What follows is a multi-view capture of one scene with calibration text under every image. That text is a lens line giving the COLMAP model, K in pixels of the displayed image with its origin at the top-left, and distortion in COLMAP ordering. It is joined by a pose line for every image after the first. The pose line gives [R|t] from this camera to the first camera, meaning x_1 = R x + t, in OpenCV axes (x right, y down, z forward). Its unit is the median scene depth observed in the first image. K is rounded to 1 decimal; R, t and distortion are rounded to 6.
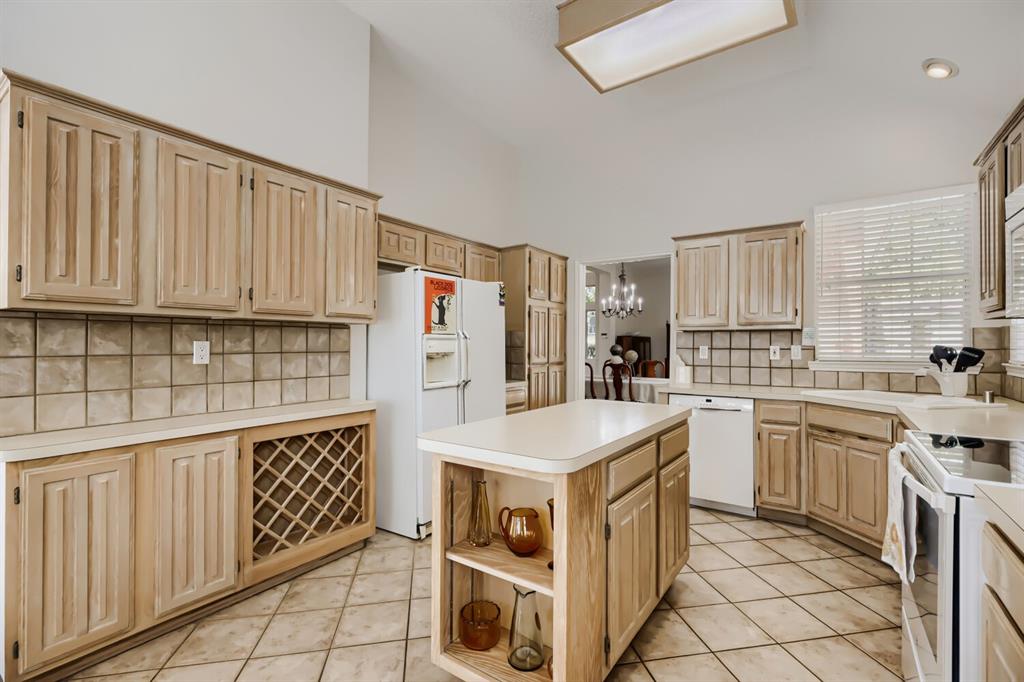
lens RADIAL K [[454.0, 0, 514.4], [0, 454.0, 340.0], [0, 0, 1]] dist [0.000594, -0.003210]
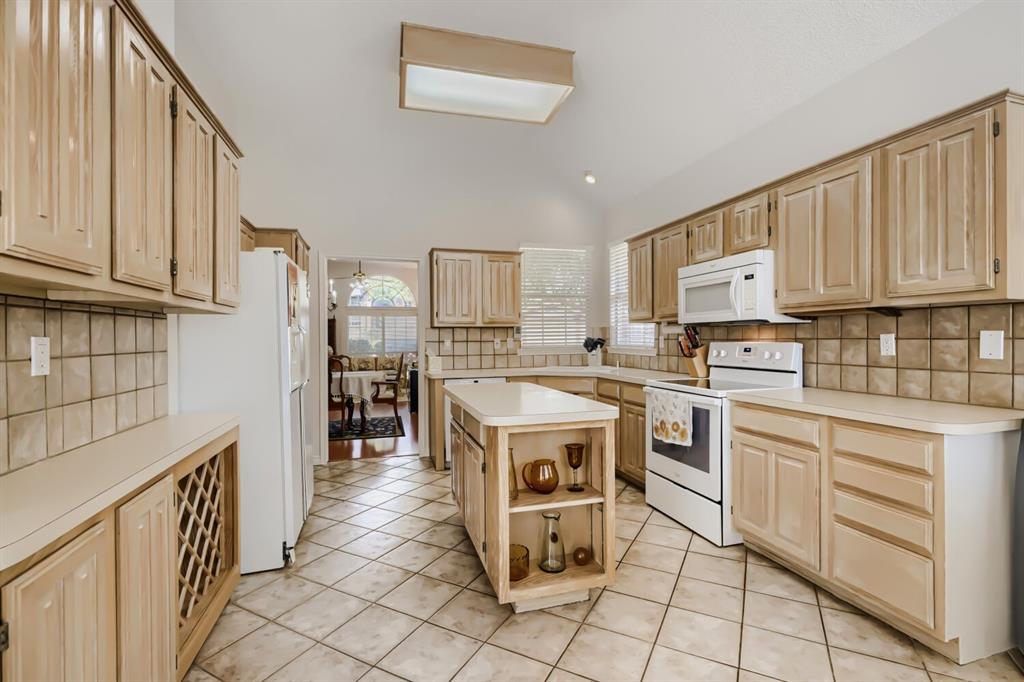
lens RADIAL K [[463.7, 0, 508.4], [0, 463.7, 337.5], [0, 0, 1]] dist [-0.000723, -0.000267]
pose [[0.629310, -0.006279, 0.777129, -0.544342], [0.002555, 0.999979, 0.006010, 0.001174], [-0.777150, -0.001796, 0.629313, 0.105622]]
